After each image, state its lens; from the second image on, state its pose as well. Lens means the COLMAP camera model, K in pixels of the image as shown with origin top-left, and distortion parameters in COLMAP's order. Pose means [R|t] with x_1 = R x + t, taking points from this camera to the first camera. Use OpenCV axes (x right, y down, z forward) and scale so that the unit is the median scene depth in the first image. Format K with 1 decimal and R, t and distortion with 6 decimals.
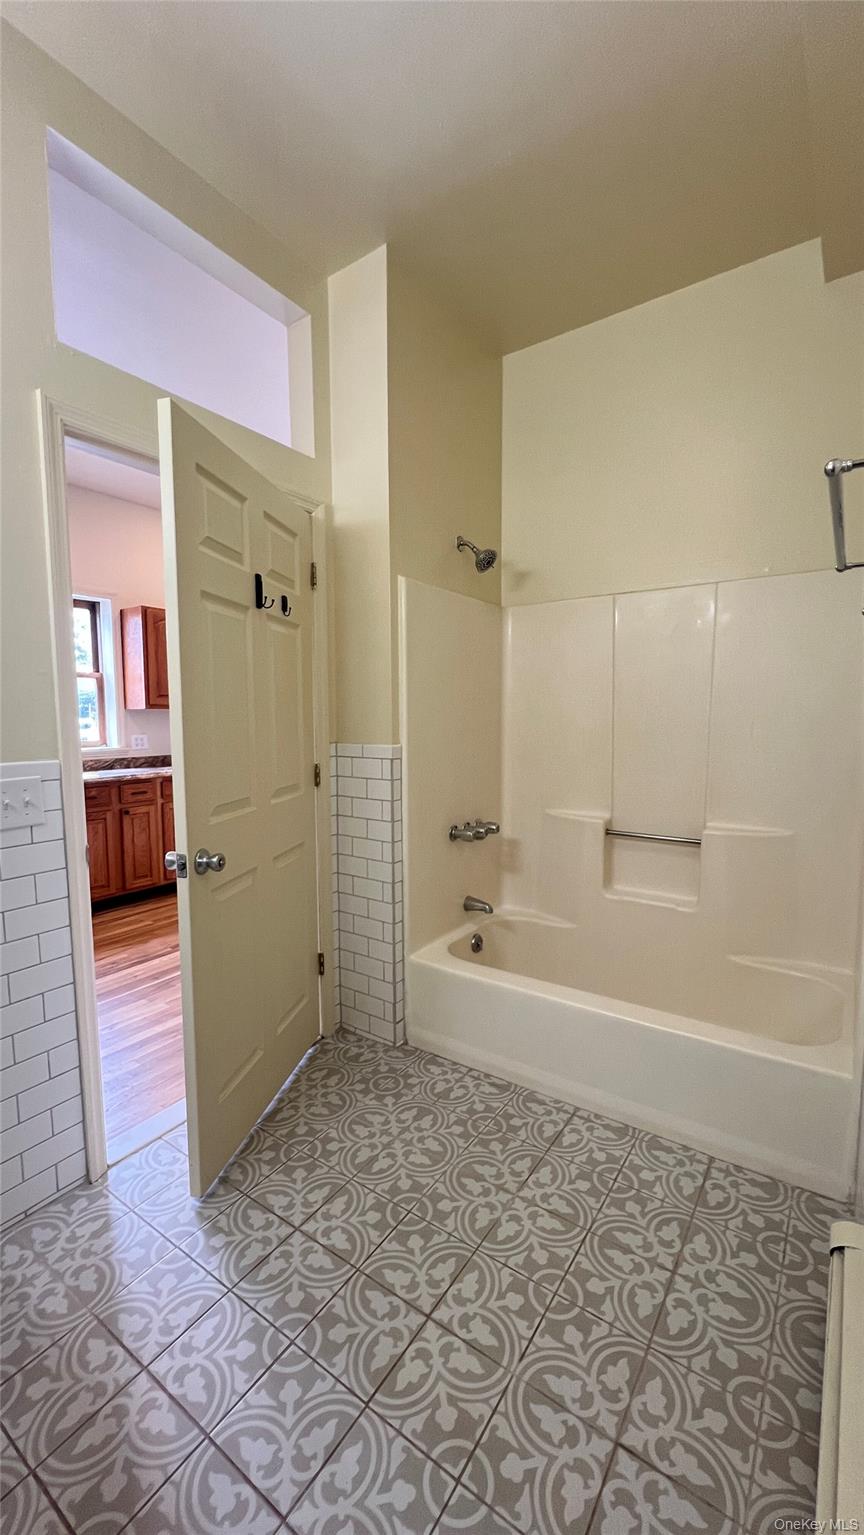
lens RADIAL K [[615.1, 0, 430.7], [0, 615.1, 770.3], [0, 0, 1]] dist [-0.003914, 0.000216]
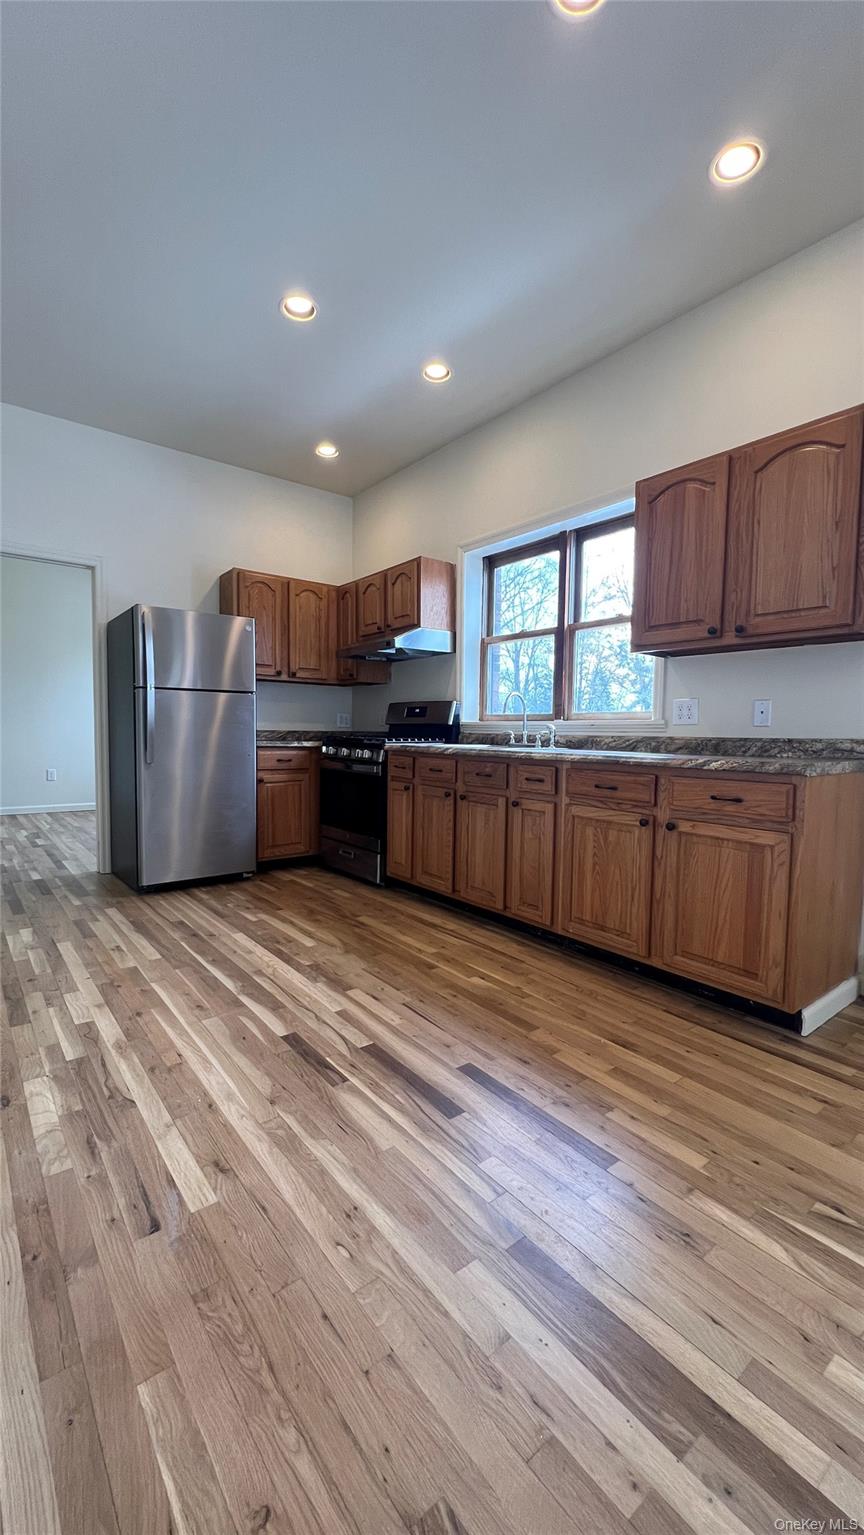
lens RADIAL K [[615.1, 0, 430.7], [0, 615.1, 770.3], [0, 0, 1]] dist [-0.003914, 0.000216]
pose [[-0.284127, 0.065155, -0.956570, 0.186201], [-0.102219, 0.989944, 0.097790, -0.025700], [0.953322, 0.125564, -0.274609, 1.034492]]
